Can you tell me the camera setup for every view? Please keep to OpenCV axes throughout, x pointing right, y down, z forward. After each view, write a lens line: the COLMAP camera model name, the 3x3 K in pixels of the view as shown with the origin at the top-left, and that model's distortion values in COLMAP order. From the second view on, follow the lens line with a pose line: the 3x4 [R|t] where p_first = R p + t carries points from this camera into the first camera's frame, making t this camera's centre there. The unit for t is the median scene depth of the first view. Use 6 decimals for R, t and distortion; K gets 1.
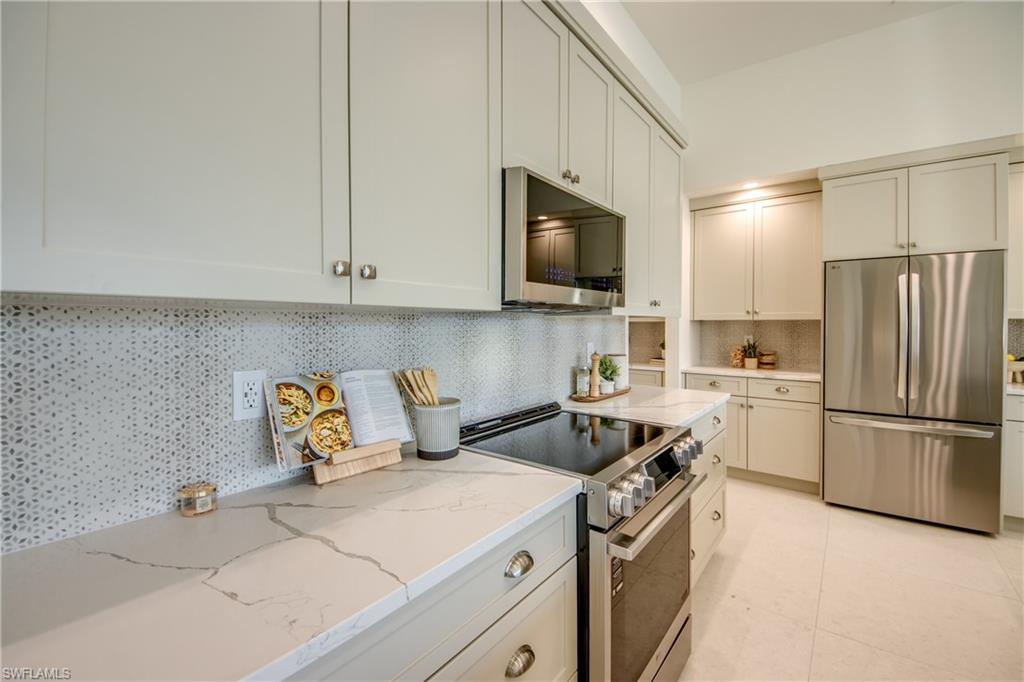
lens RADIAL K [[431.7, 0, 514.4], [0, 431.7, 326.5], [0, 0, 1]] dist [0.001998, -0.000522]
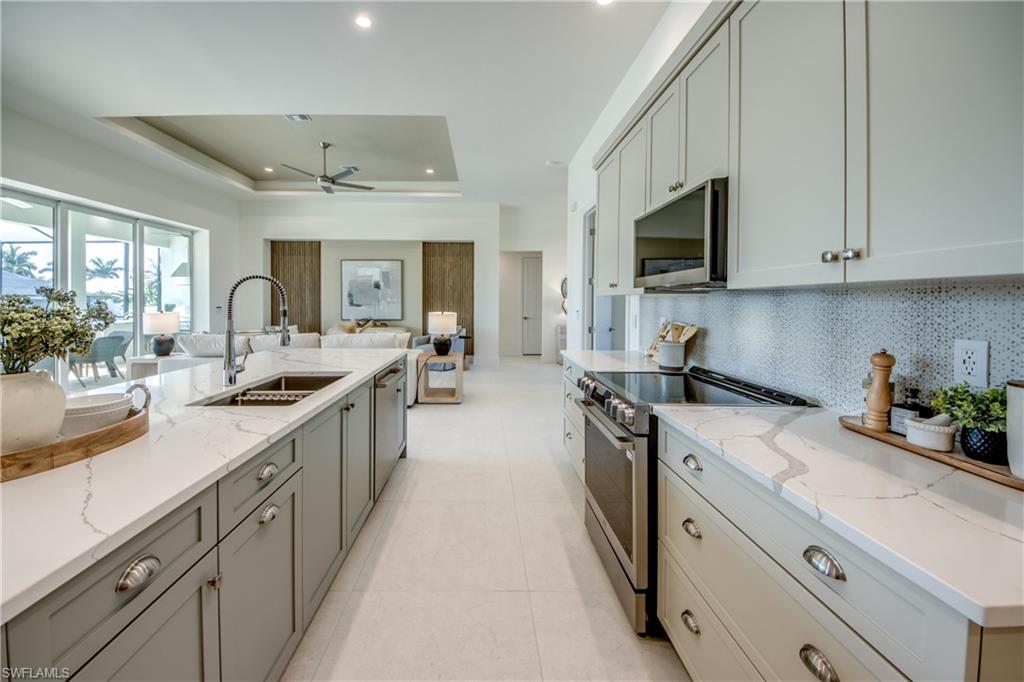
lens RADIAL K [[393.8, 0, 479.7], [0, 393.8, 308.6], [0, 0, 1]] dist [0.042934, -0.022915]
pose [[-0.788564, 0.013847, -0.614797, 1.181386], [-0.000516, 0.999731, 0.023179, -0.007631], [0.614953, 0.018595, -0.788344, 1.418666]]
